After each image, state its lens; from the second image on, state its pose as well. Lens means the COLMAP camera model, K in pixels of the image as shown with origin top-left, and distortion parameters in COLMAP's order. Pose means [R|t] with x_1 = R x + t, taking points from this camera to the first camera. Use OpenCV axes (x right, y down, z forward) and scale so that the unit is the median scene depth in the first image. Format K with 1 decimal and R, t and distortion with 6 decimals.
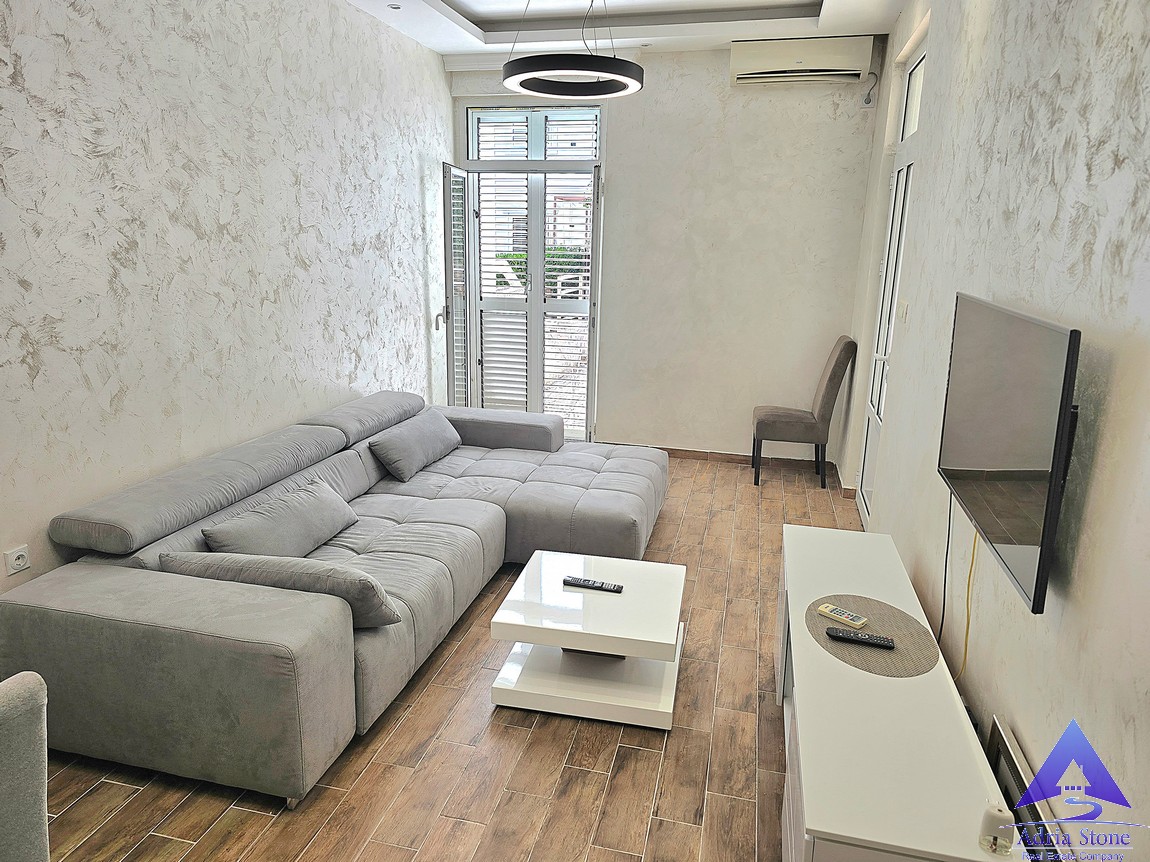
lens RADIAL K [[762.3, 0, 575.6], [0, 762.3, 408.0], [0, 0, 1]] dist [0.067360, -0.055514]
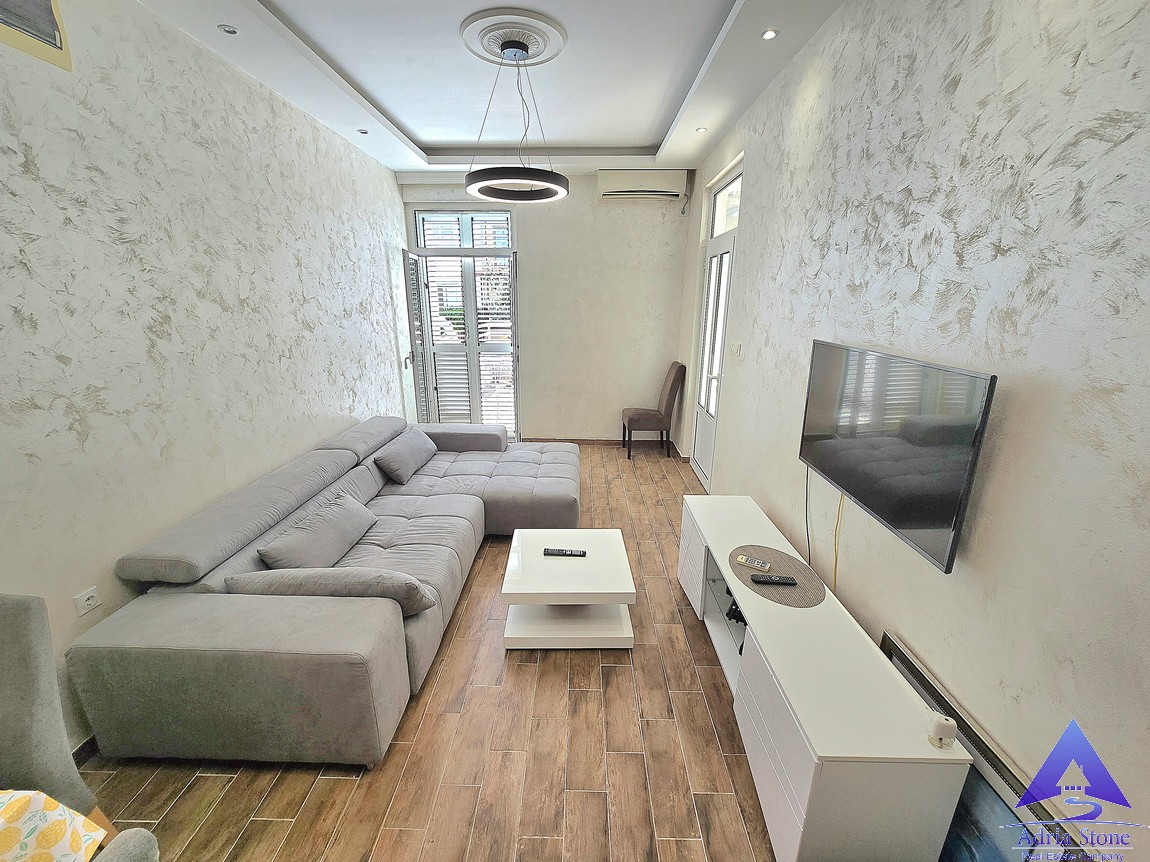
lens RADIAL K [[465.2, 0, 575.0], [0, 465.2, 431.0], [0, 0, 1]] dist [-0.001451, 0.000034]
pose [[0.975917, -0.072931, 0.205588, -0.111487], [0.060658, 0.996014, 0.065390, -0.044945], [-0.209538, -0.051344, 0.976452, 0.155237]]
